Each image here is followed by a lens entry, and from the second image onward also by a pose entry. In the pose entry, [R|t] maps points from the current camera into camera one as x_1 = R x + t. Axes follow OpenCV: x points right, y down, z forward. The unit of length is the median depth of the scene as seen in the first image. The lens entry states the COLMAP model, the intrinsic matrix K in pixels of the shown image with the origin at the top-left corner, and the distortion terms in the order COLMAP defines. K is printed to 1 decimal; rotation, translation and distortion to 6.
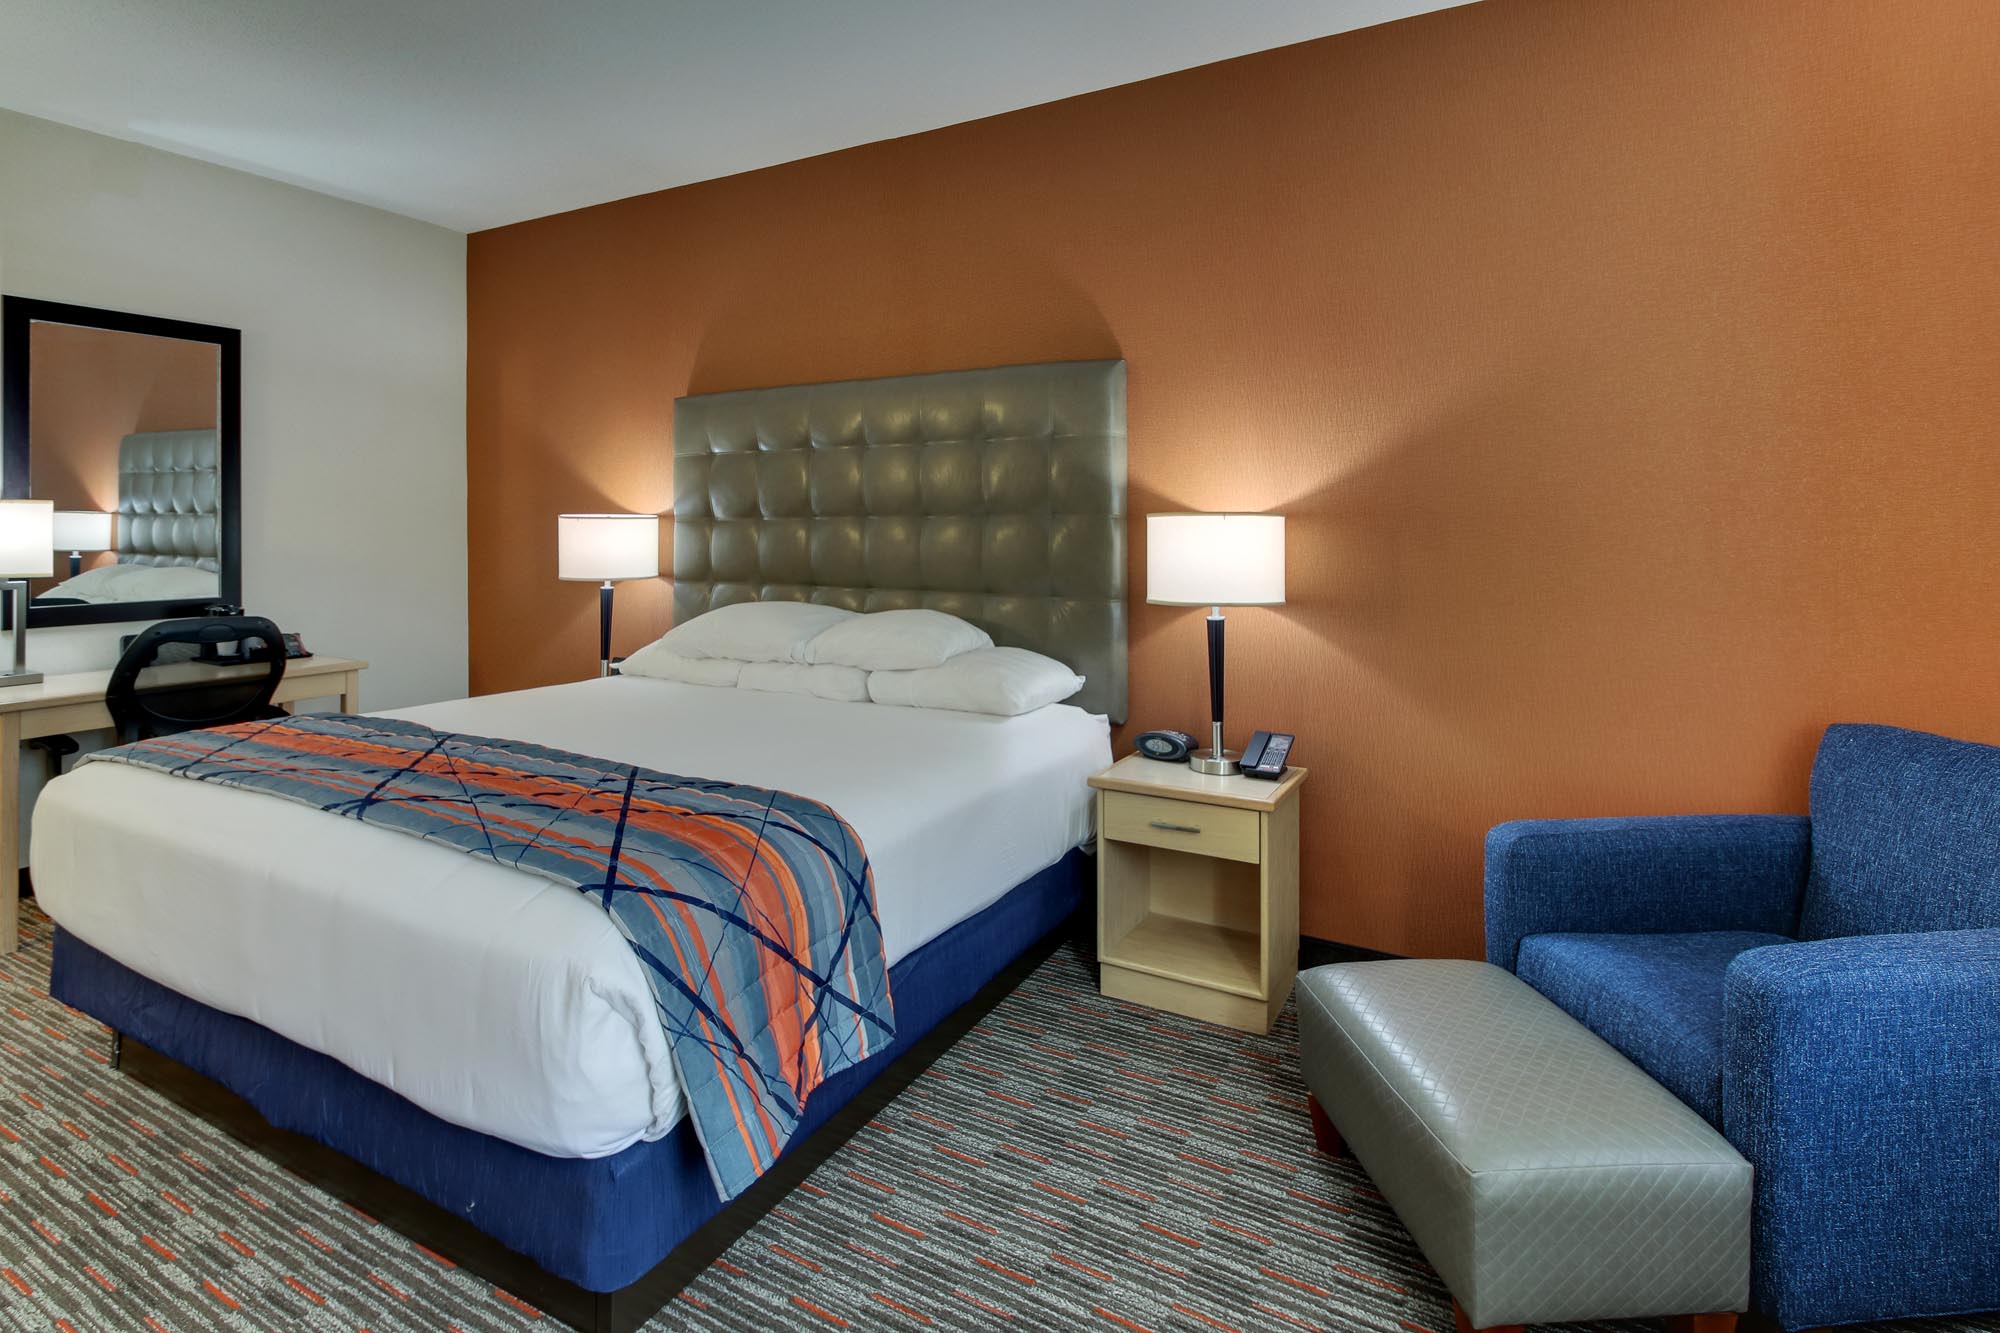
lens RADIAL K [[970.2, 0, 1001.9], [0, 970.2, 521.4], [0, 0, 1]] dist [0.001695, -0.000669]
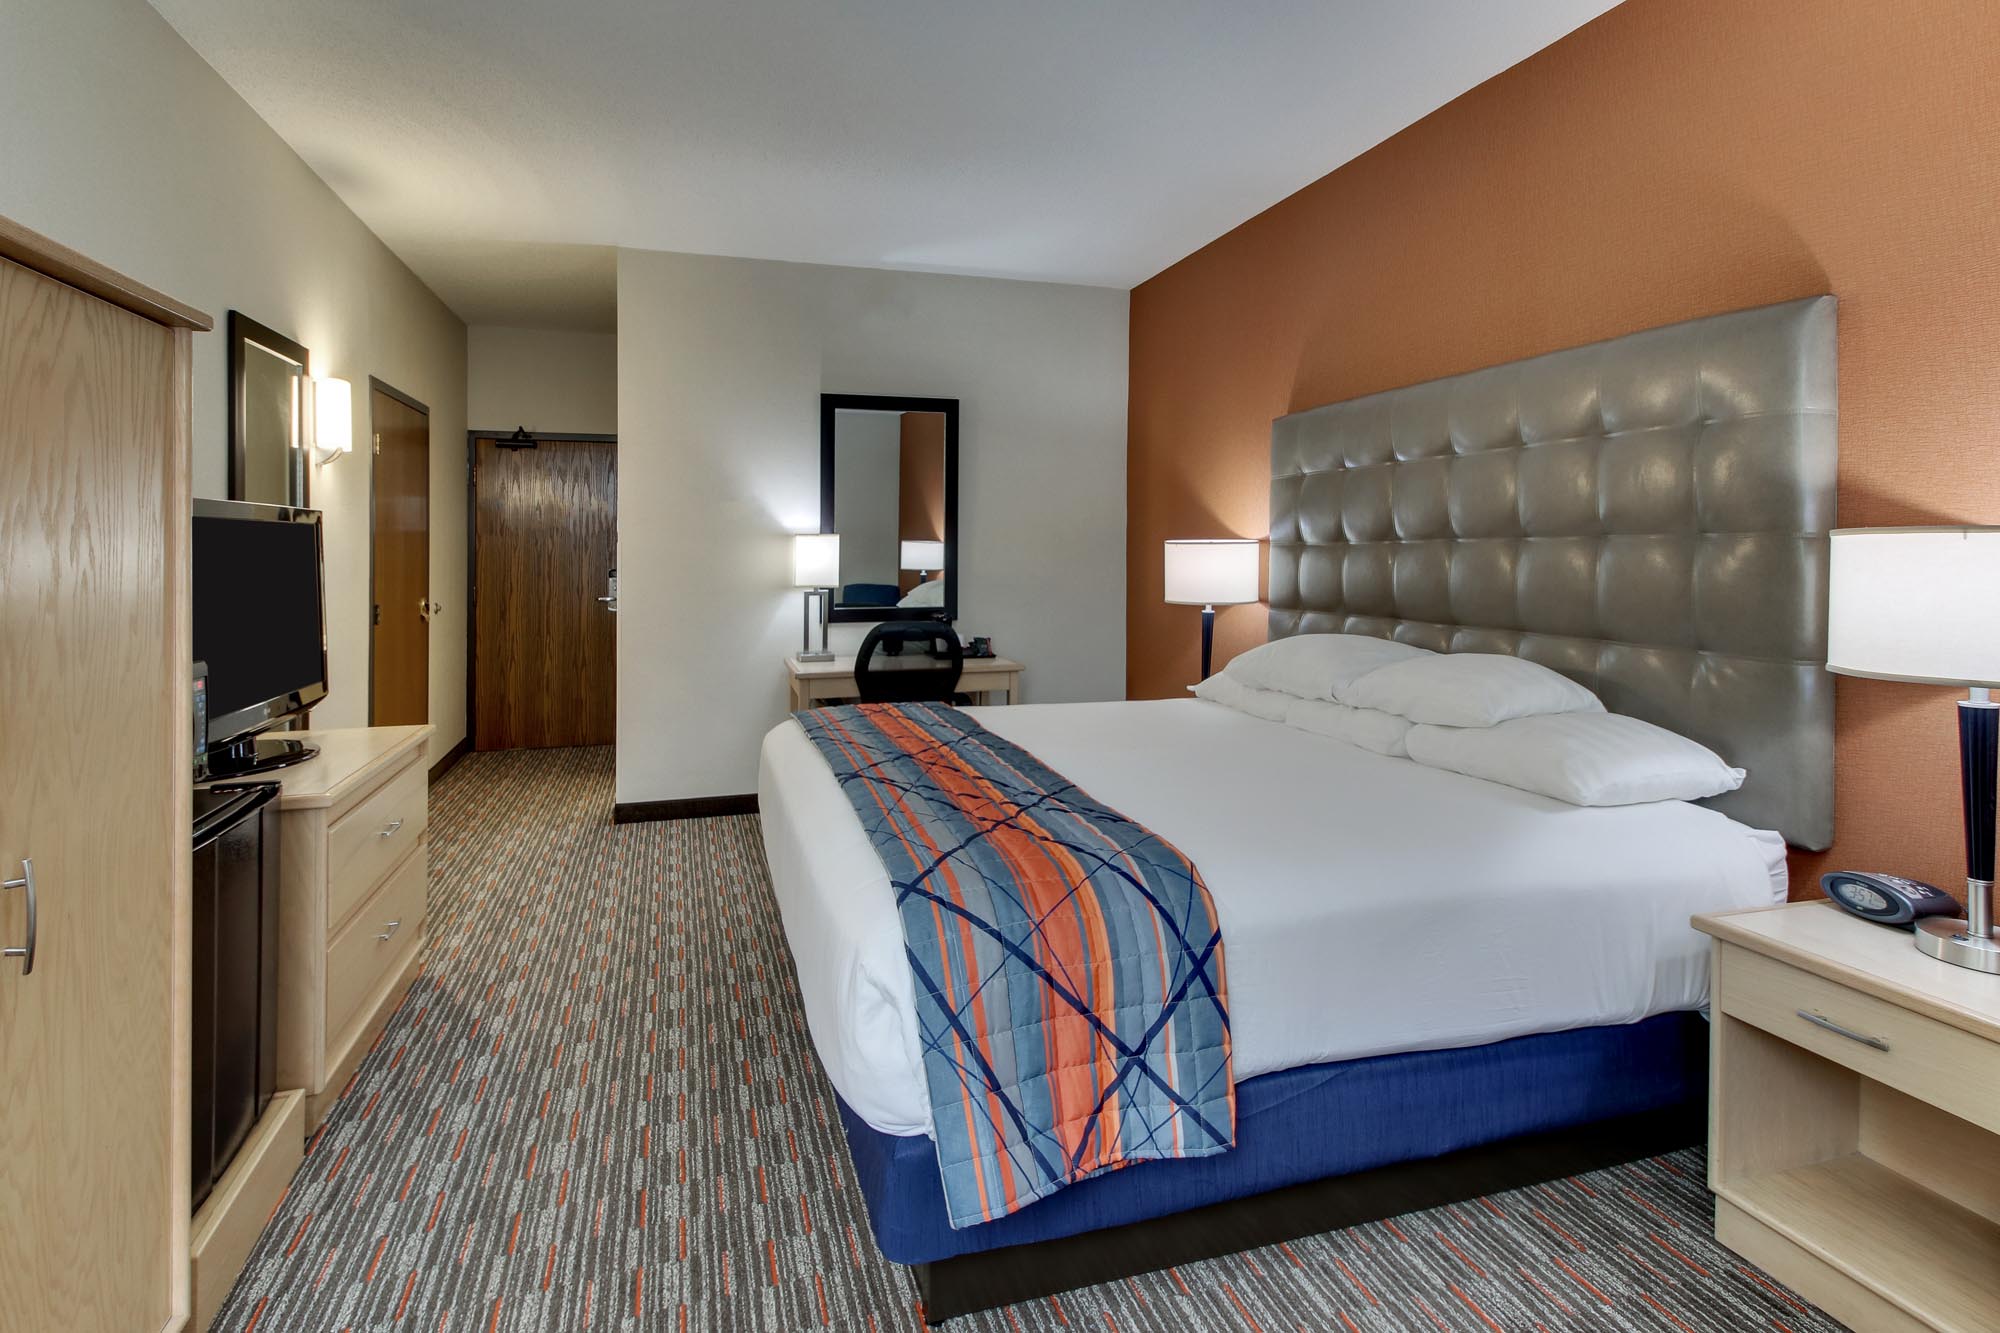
lens RADIAL K [[973.3, 0, 975.8], [0, 973.3, 551.3], [0, 0, 1]] dist [0.003298, -0.000186]
pose [[0.707932, -0.002868, -0.706275, 0.226253], [0.006740, 0.999974, 0.002695, 0.000612], [0.706249, -0.006668, 0.707932, 0.159374]]
